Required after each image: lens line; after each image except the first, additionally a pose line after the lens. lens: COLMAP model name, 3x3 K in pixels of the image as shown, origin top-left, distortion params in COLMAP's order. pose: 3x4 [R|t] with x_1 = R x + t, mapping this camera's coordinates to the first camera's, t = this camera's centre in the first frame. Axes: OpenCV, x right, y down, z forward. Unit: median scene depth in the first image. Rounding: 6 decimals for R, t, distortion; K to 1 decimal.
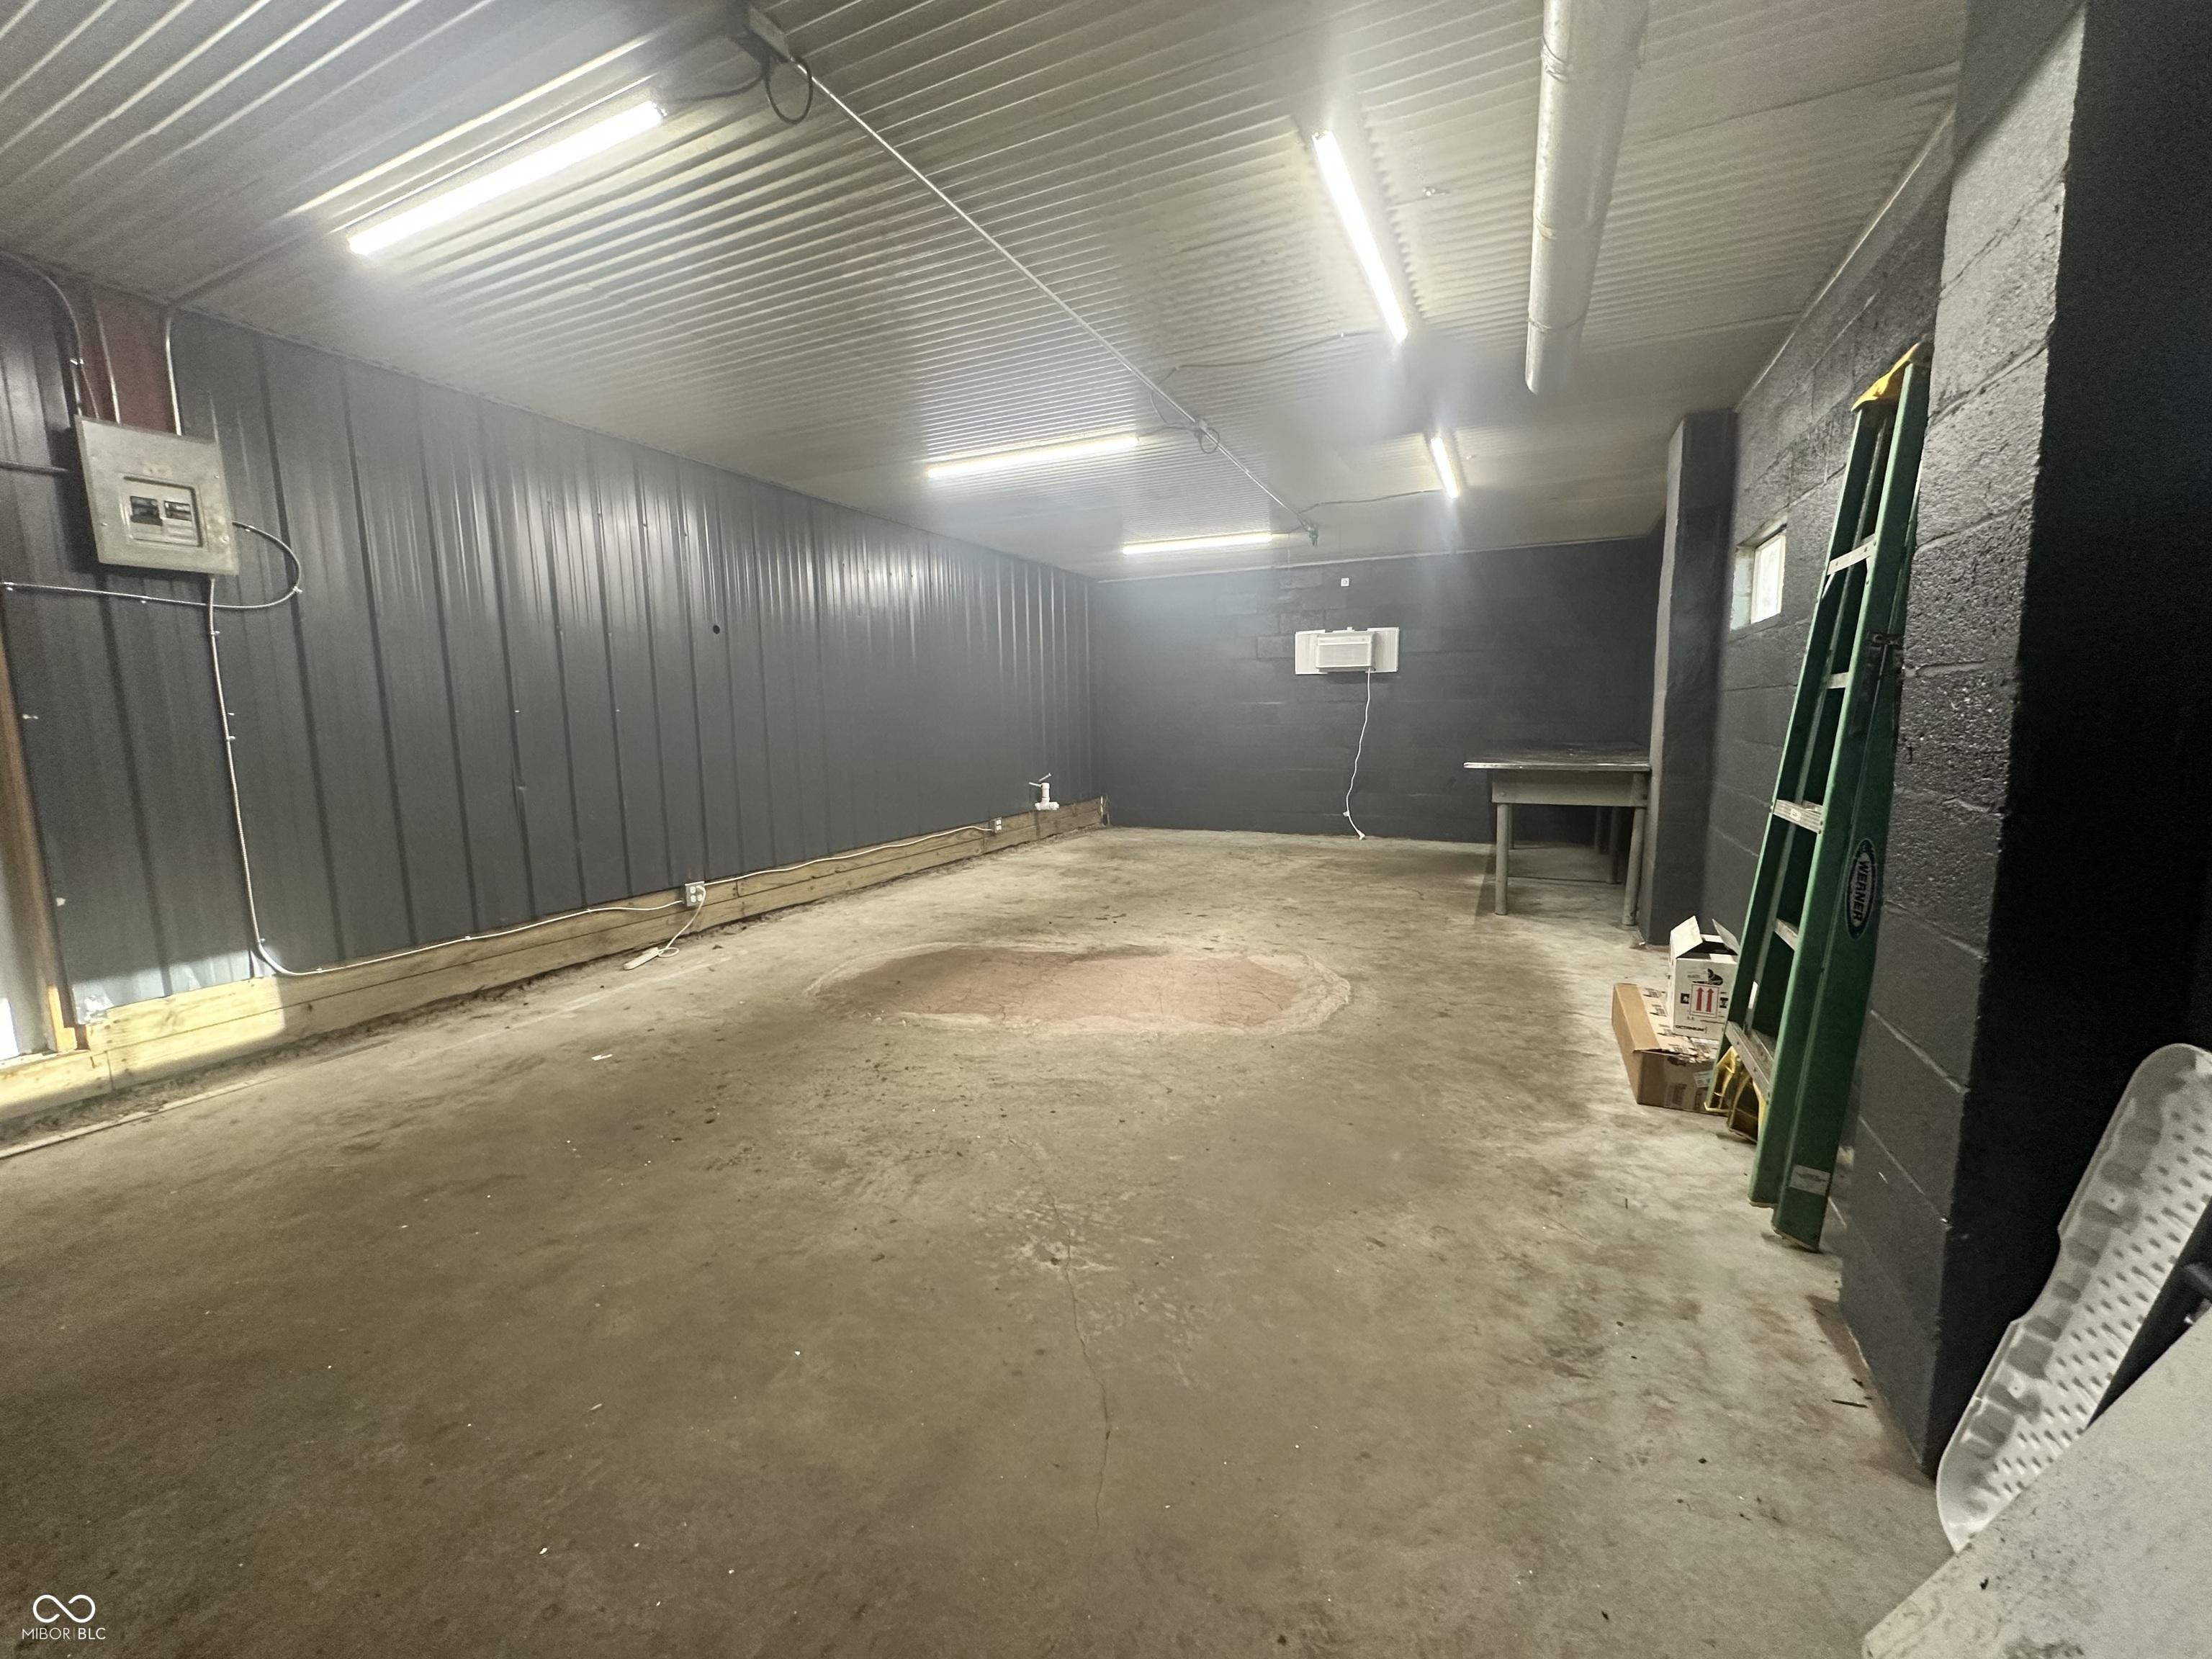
lens RADIAL K [[879.7, 0, 1106.0], [0, 879.7, 829.5], [0, 0, 1]] dist [0.000361, 0.000344]
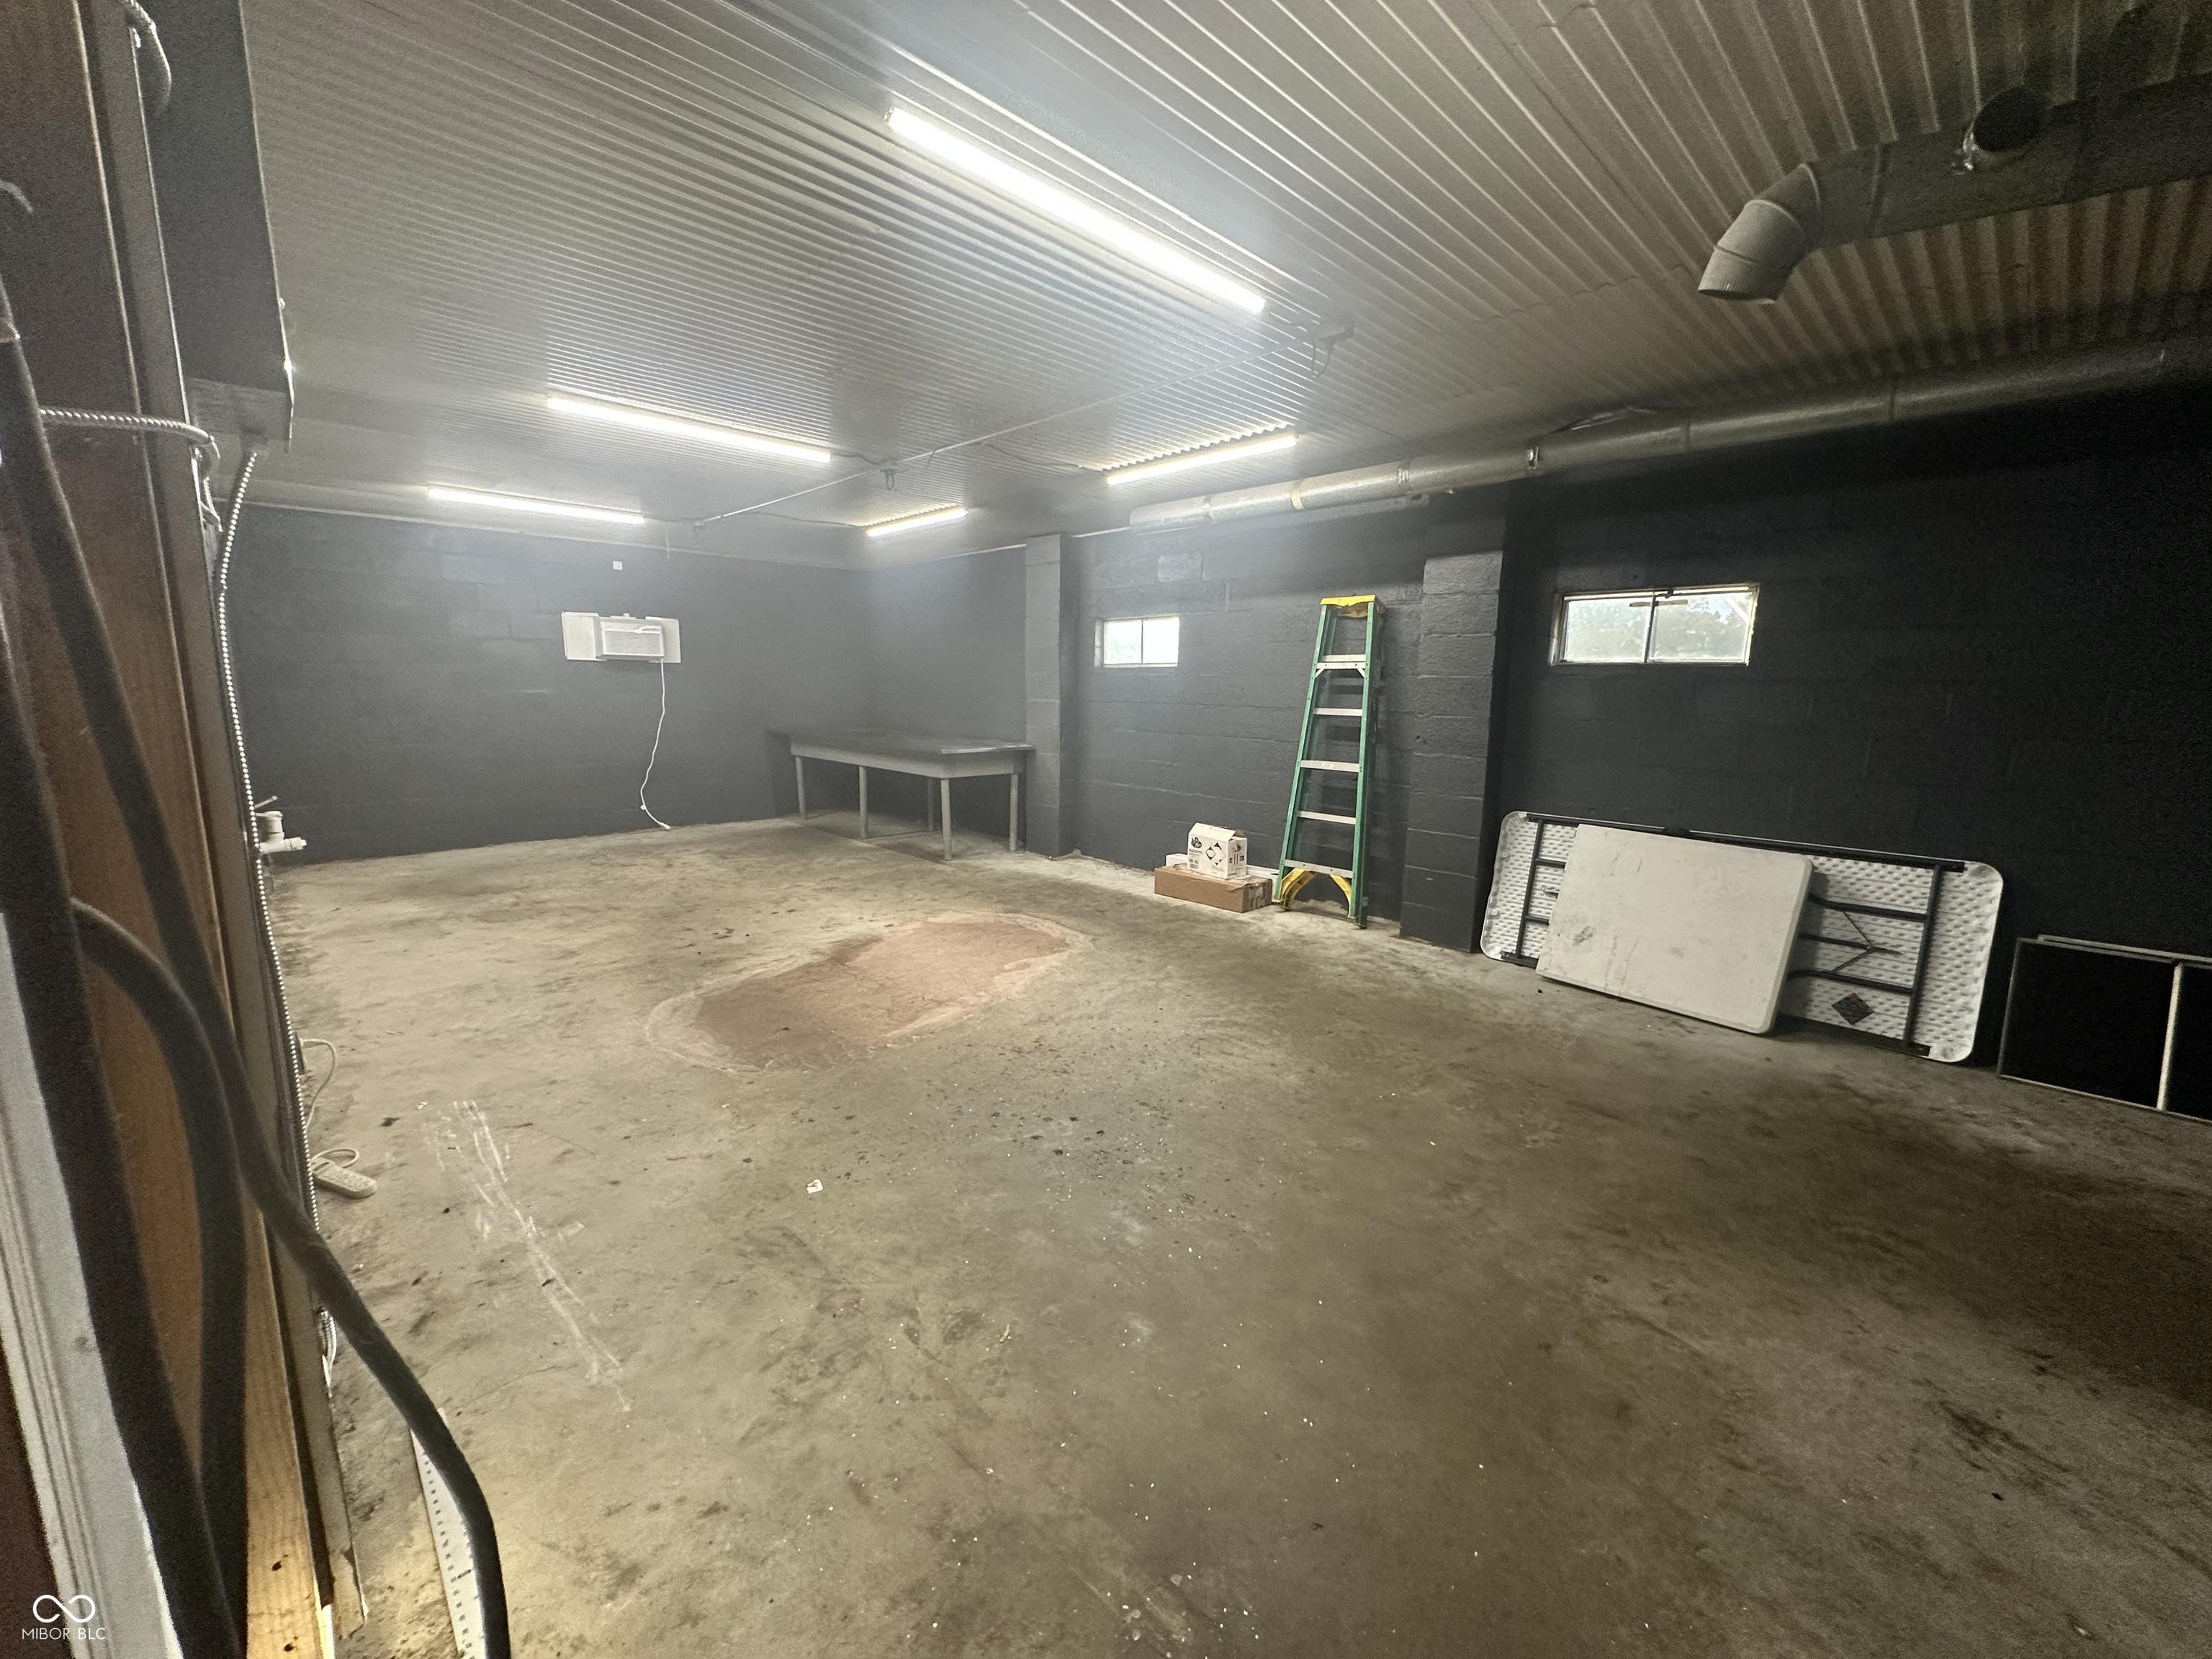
lens RADIAL K [[879.7, 0, 1106.0], [0, 879.7, 829.5], [0, 0, 1]] dist [0.000361, 0.000344]
pose [[0.348089, -0.134443, 0.927771, -1.068331], [0.104177, 0.989081, 0.104241, -0.098732], [-0.931655, 0.060367, 0.358294, 0.425988]]
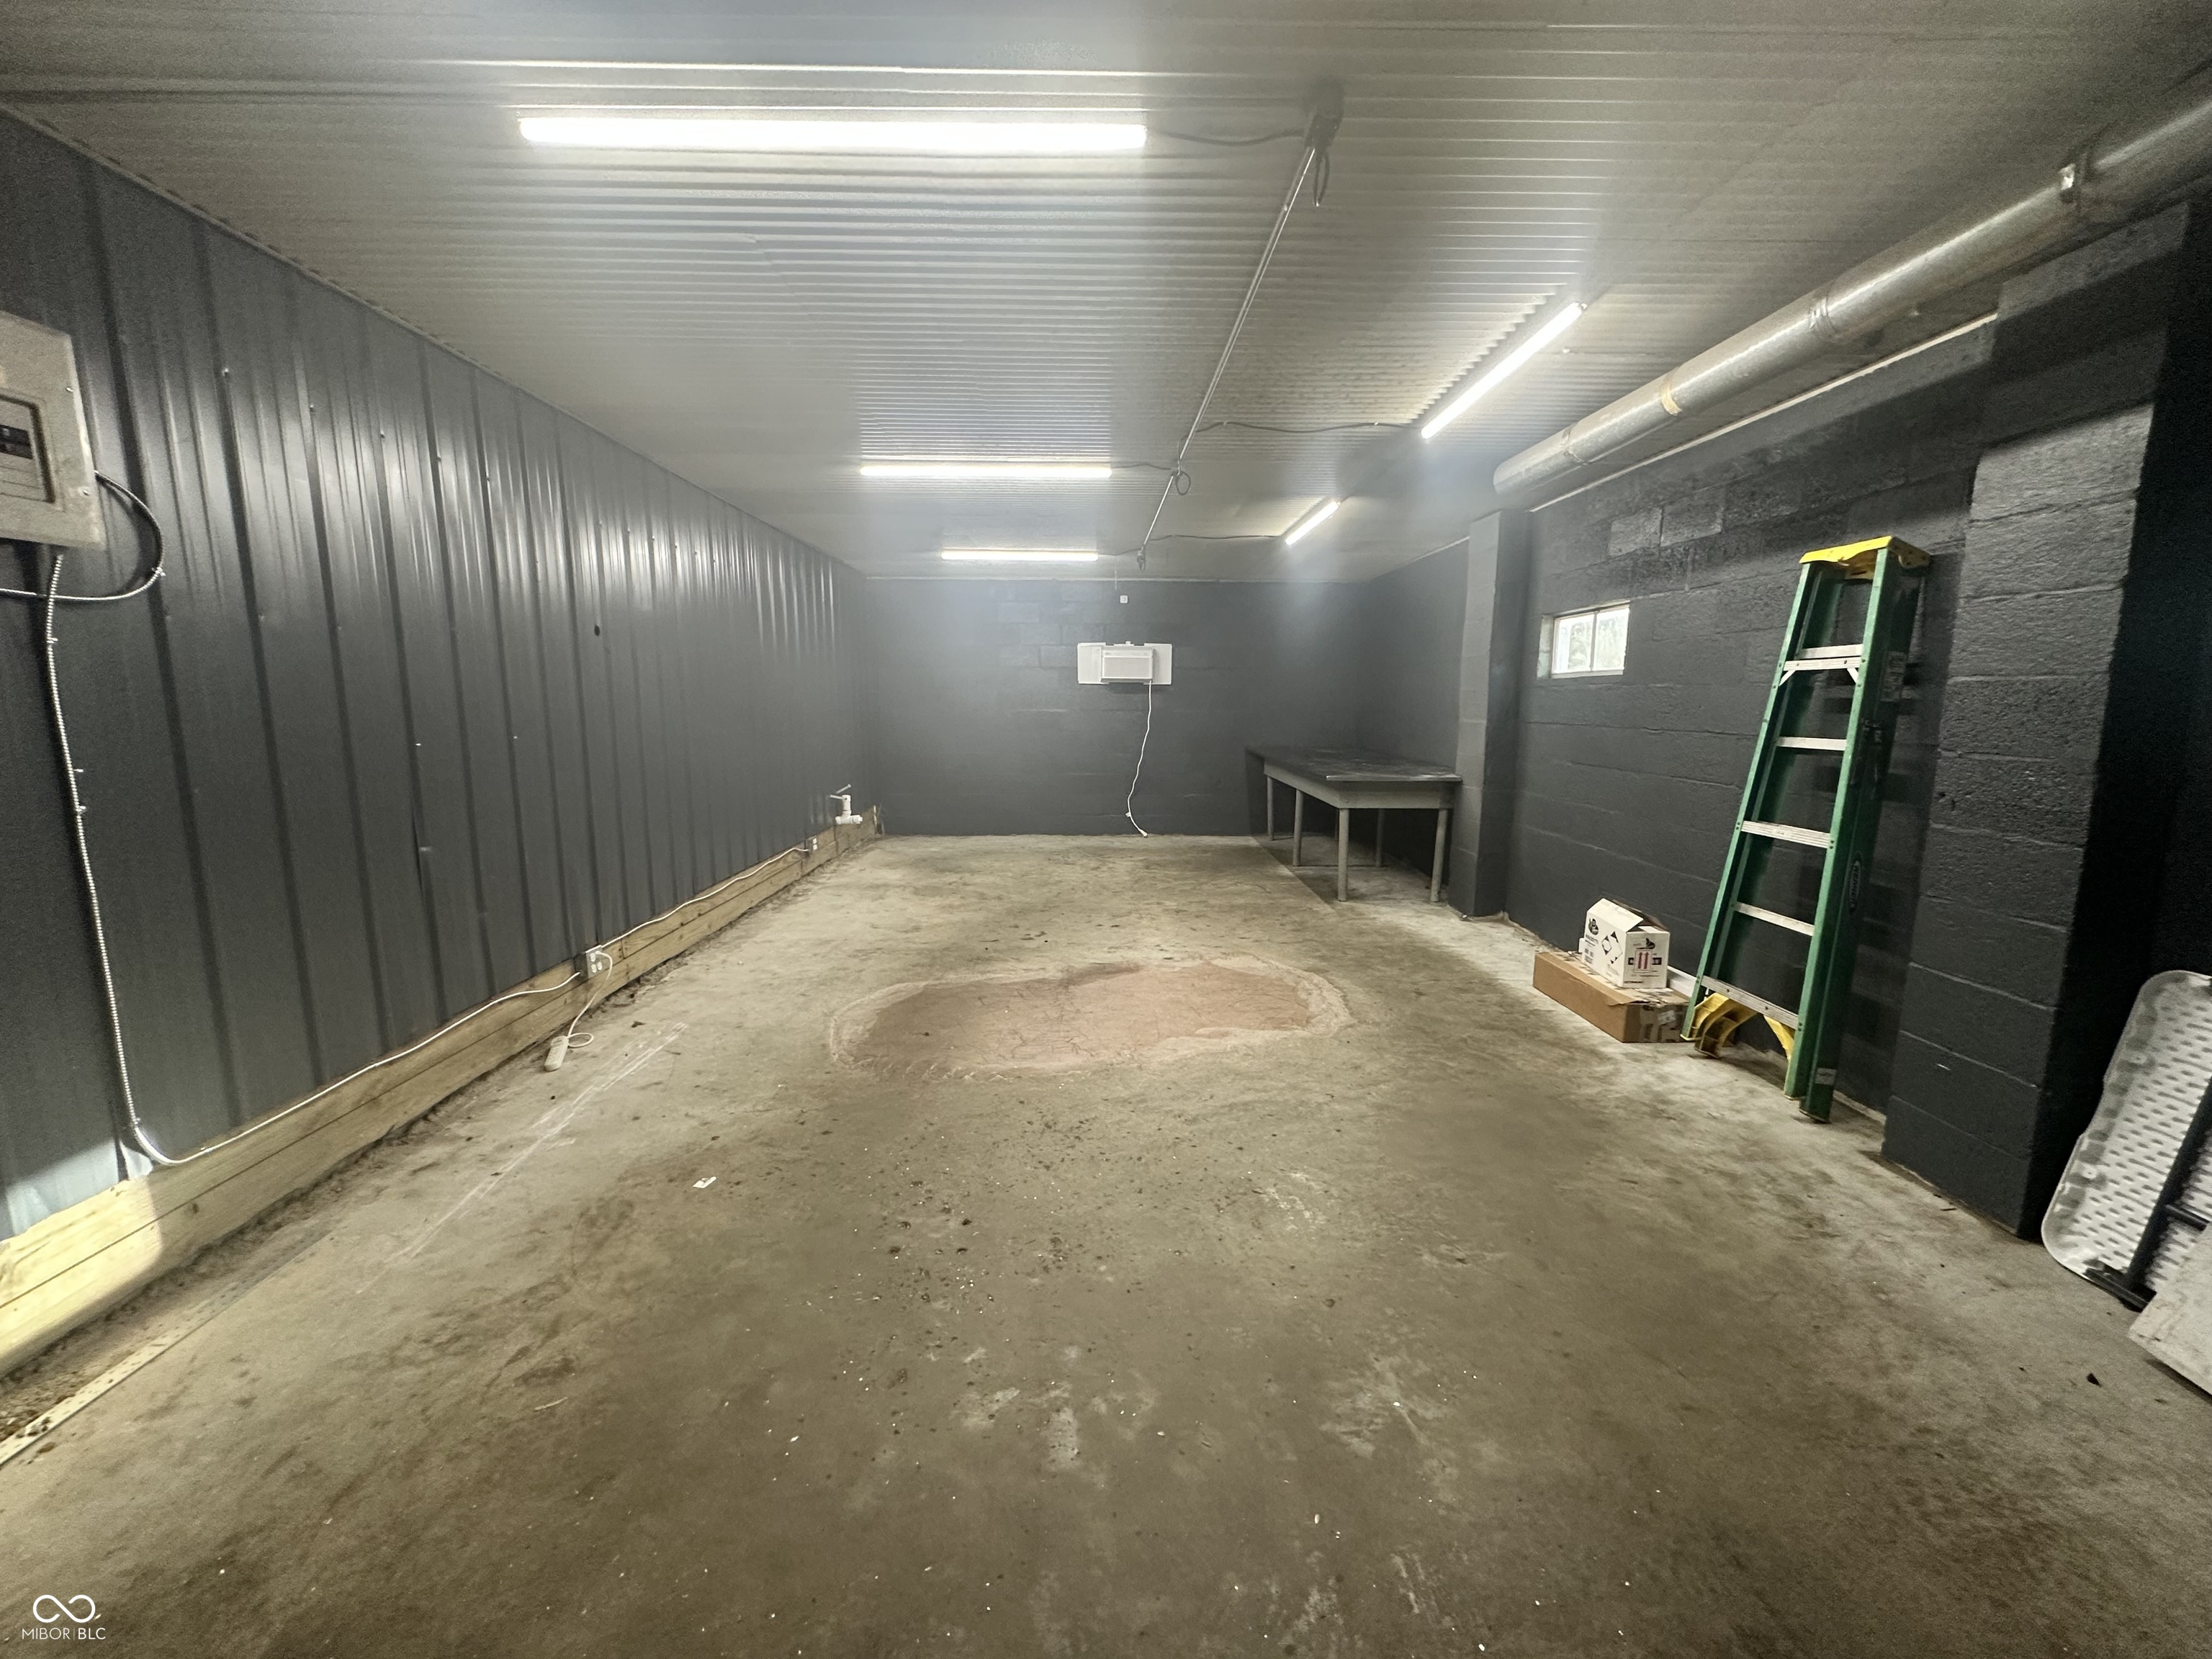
lens RADIAL K [[879.7, 0, 1106.0], [0, 879.7, 829.5], [0, 0, 1]] dist [0.000361, 0.000344]
pose [[0.897036, -0.048234, 0.439317, -0.535371], [0.041532, 0.998828, 0.024862, -0.064898], [-0.440002, -0.004056, 0.897988, 0.103225]]
